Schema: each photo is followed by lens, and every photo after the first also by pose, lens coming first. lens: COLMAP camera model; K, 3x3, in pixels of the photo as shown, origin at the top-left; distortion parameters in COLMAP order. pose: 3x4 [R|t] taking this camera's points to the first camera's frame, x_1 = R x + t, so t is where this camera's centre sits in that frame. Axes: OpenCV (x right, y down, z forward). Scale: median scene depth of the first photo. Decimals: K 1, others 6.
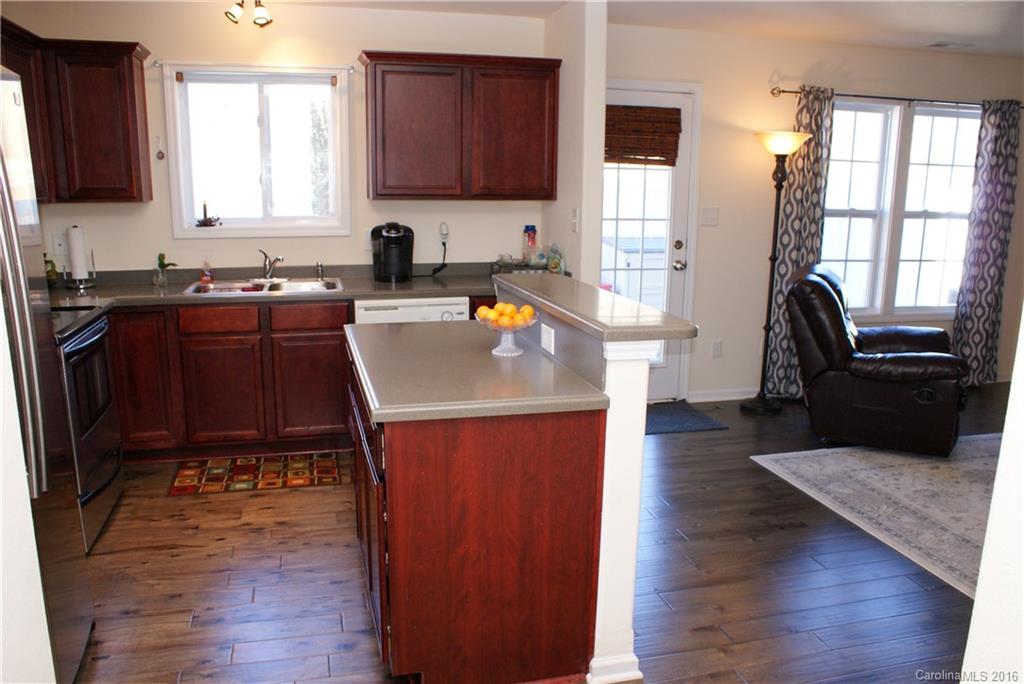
lens RADIAL K [[791.4, 0, 505.8], [0, 791.4, 348.1], [0, 0, 1]] dist [-0.089772, 0.035693]
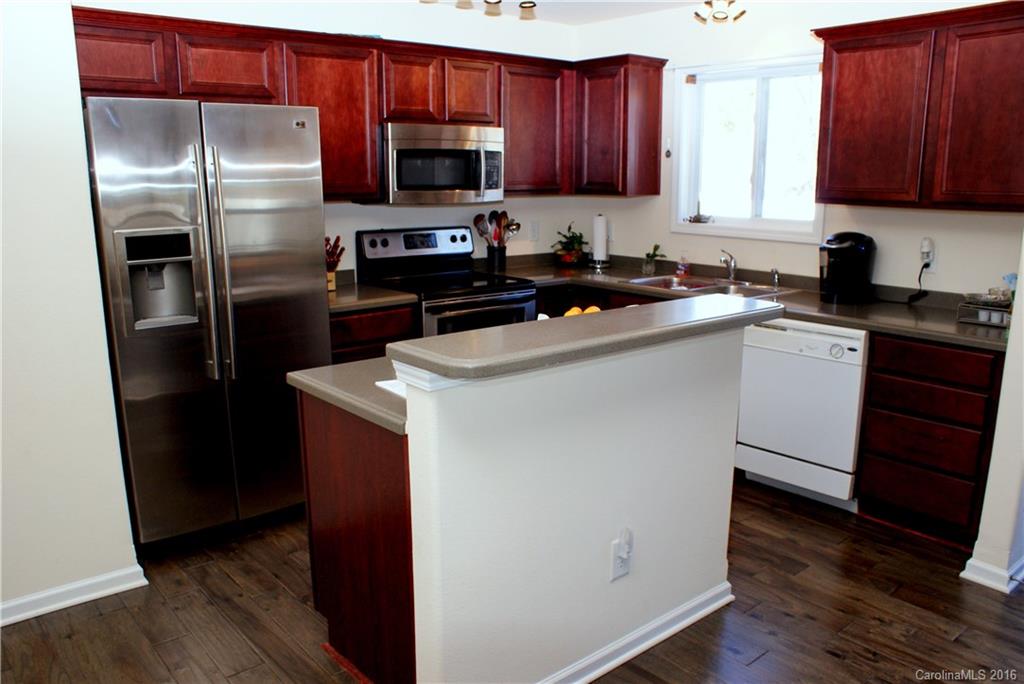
lens RADIAL K [[791.4, 0, 509.6], [0, 791.4, 342.5], [0, 0, 1]] dist [-0.089772, 0.035693]
pose [[0.436941, 0.180757, -0.881141, 0.452975], [-0.188954, 0.976188, 0.106556, -0.066080], [0.879420, 0.119936, 0.460691, 0.326393]]
